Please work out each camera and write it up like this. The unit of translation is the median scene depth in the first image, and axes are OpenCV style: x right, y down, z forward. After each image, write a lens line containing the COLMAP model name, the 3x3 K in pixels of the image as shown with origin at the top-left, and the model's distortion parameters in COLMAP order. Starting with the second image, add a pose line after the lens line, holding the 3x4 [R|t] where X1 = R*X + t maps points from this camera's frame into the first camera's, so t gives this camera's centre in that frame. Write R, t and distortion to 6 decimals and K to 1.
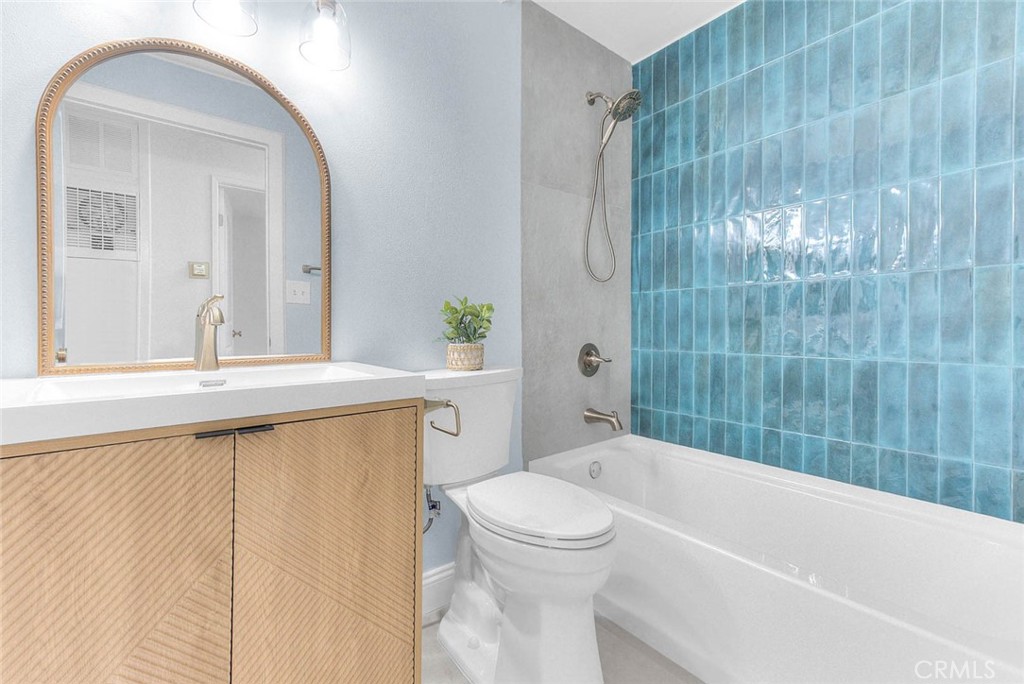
lens RADIAL K [[408.1, 0, 512.1], [0, 408.1, 336.0], [0, 0, 1]] dist [0.000078, 0.000161]
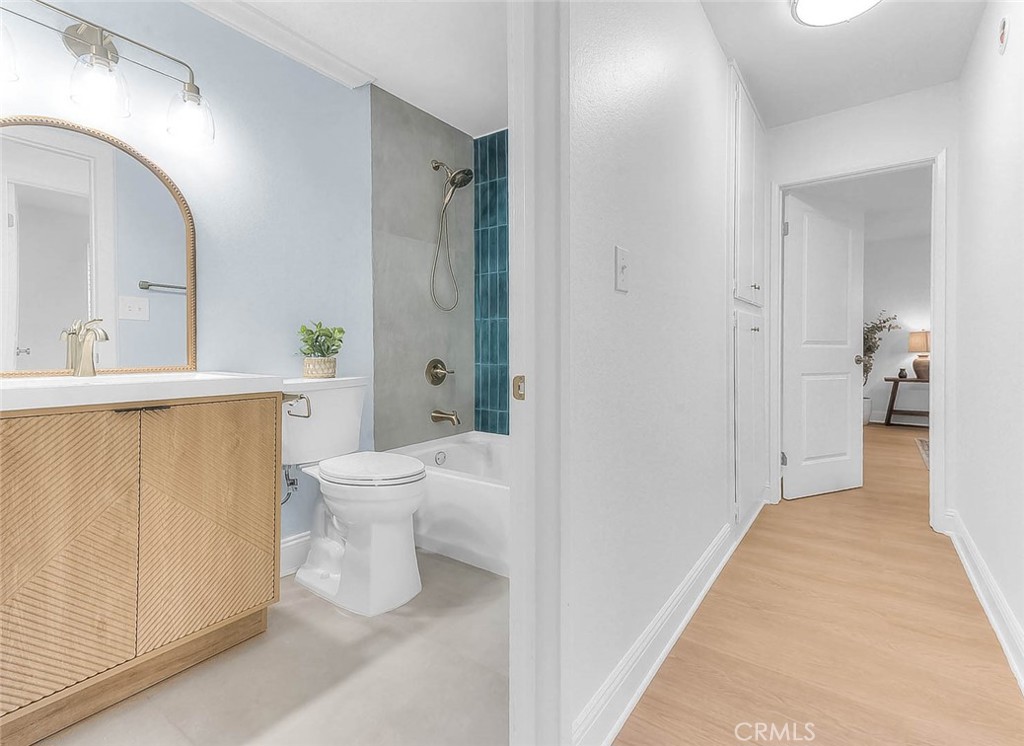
lens RADIAL K [[446.4, 0, 569.5], [0, 446.4, 359.4], [0, 0, 1]] dist [0.014717, 0.000340]
pose [[0.938412, -0.001997, 0.345513, 0.142862], [-0.000429, 0.999976, 0.006943, 0.014510], [-0.345518, -0.006664, 0.938388, -0.637500]]
